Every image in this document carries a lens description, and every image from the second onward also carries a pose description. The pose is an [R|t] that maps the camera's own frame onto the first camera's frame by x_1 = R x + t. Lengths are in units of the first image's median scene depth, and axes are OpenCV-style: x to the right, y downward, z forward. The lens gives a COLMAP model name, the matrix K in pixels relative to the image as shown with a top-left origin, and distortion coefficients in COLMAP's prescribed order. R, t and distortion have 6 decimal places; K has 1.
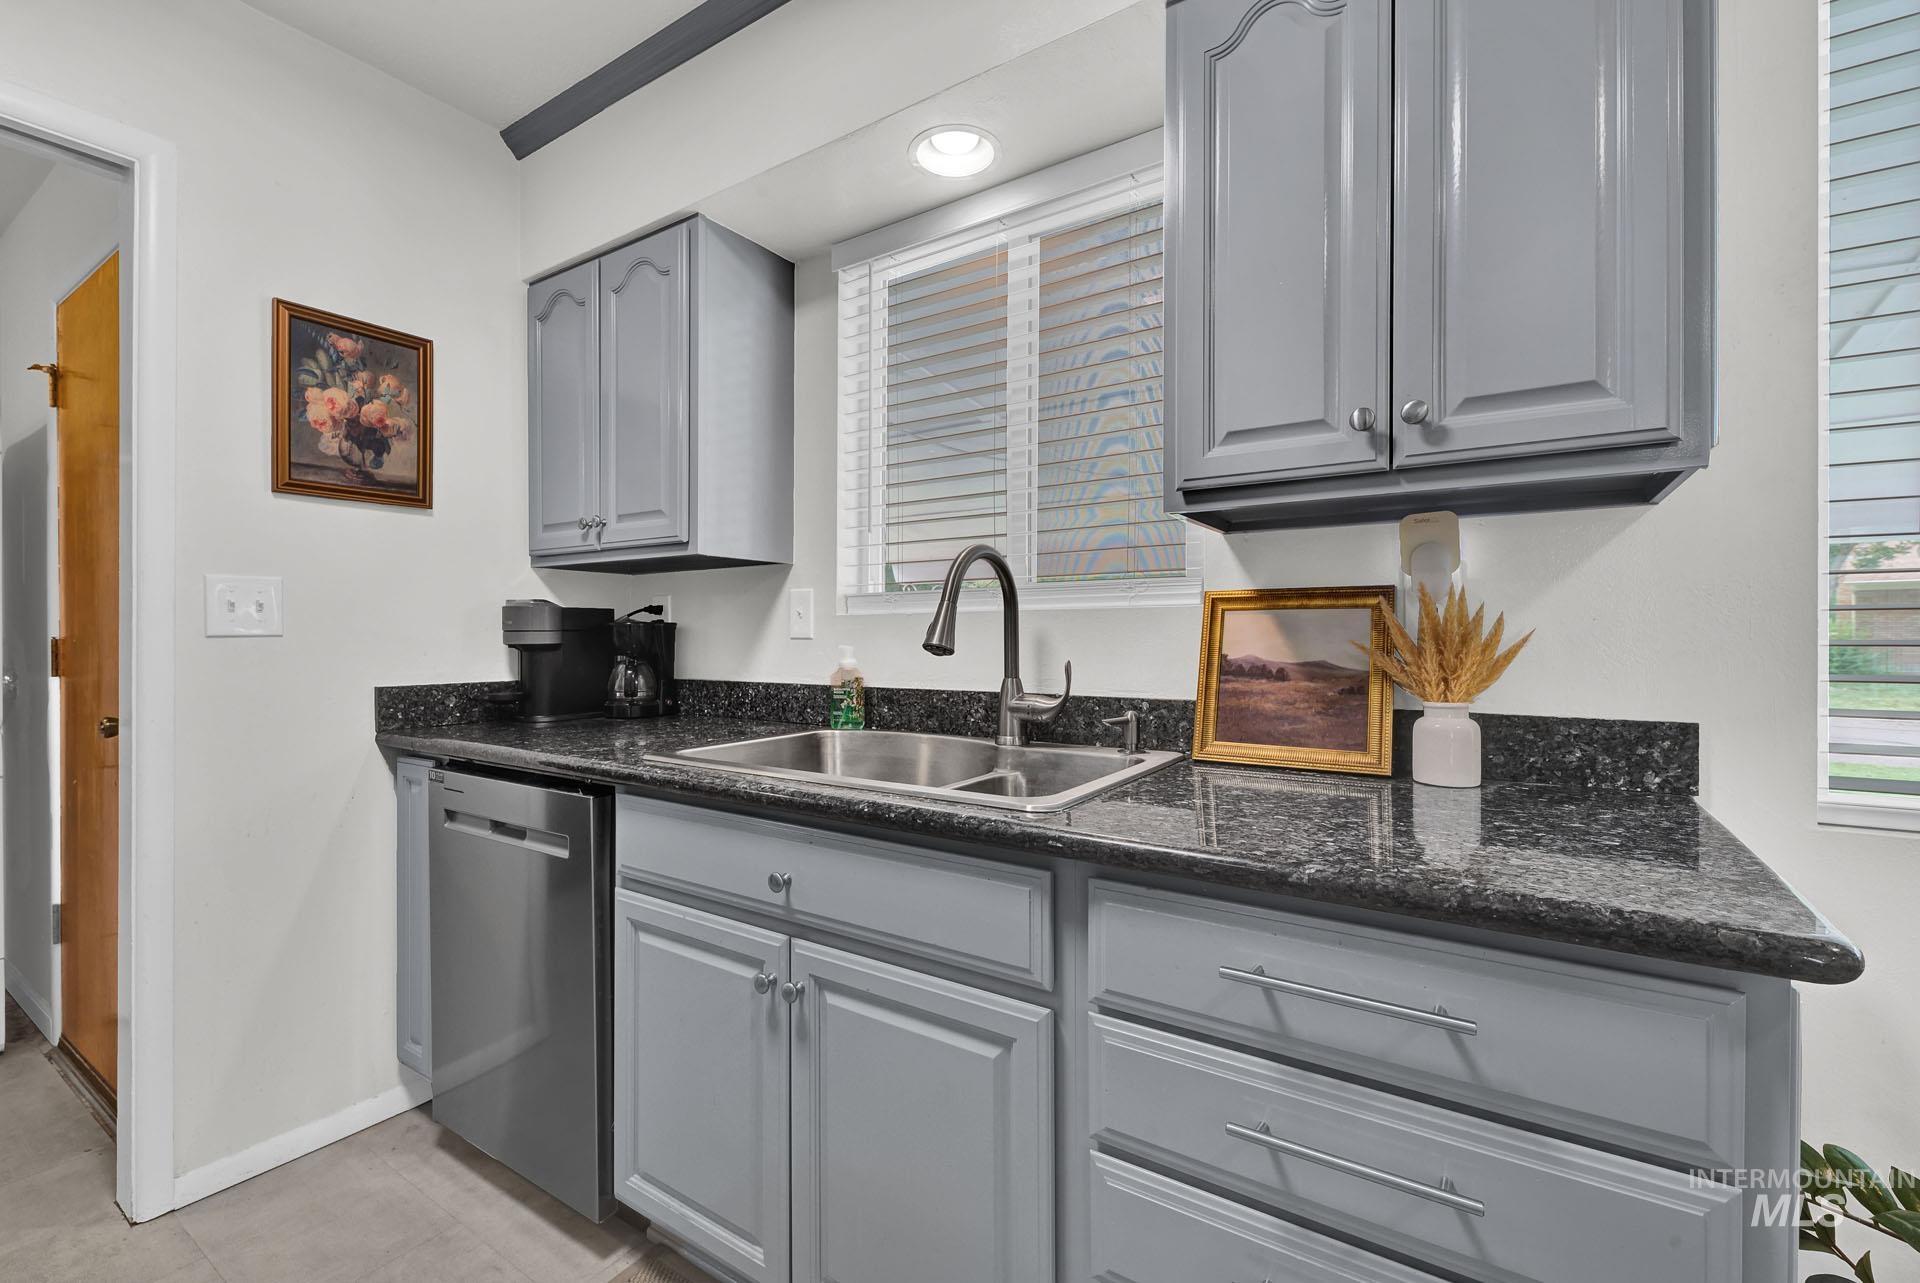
lens RADIAL K [[878.1, 0, 949.5], [0, 878.1, 637.4], [0, 0, 1]] dist [0.019099, -0.000314]
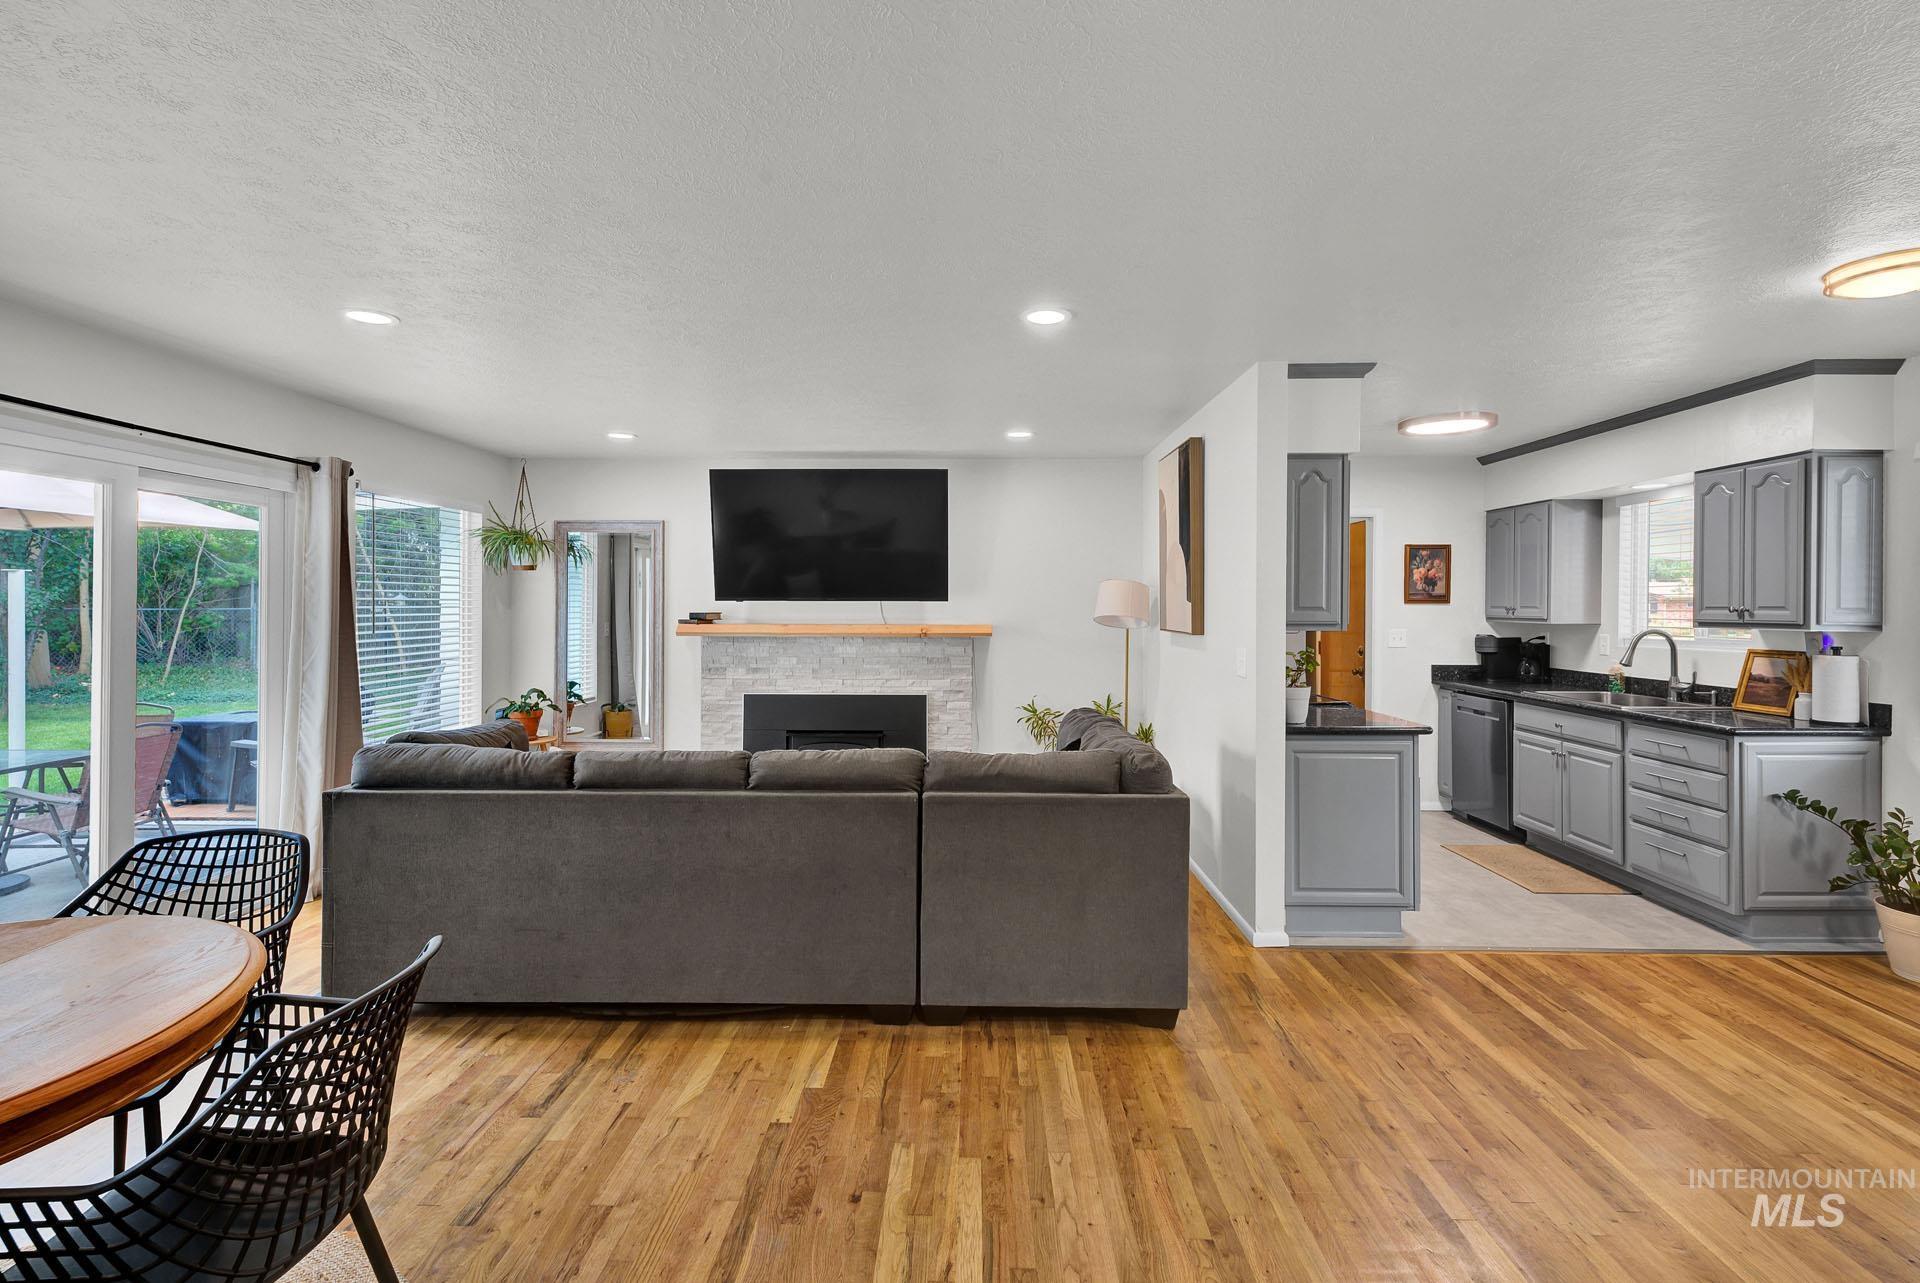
lens RADIAL K [[892.1, 0, 956.7], [0, 892.1, 603.6], [0, 0, 1]] dist [0.004557, 0.000416]
pose [[0.566400, 0.003020, -0.824125, 0.991807], [-0.010243, 0.999942, -0.003375, -0.132586], [0.824067, 0.010354, 0.566398, -2.172529]]
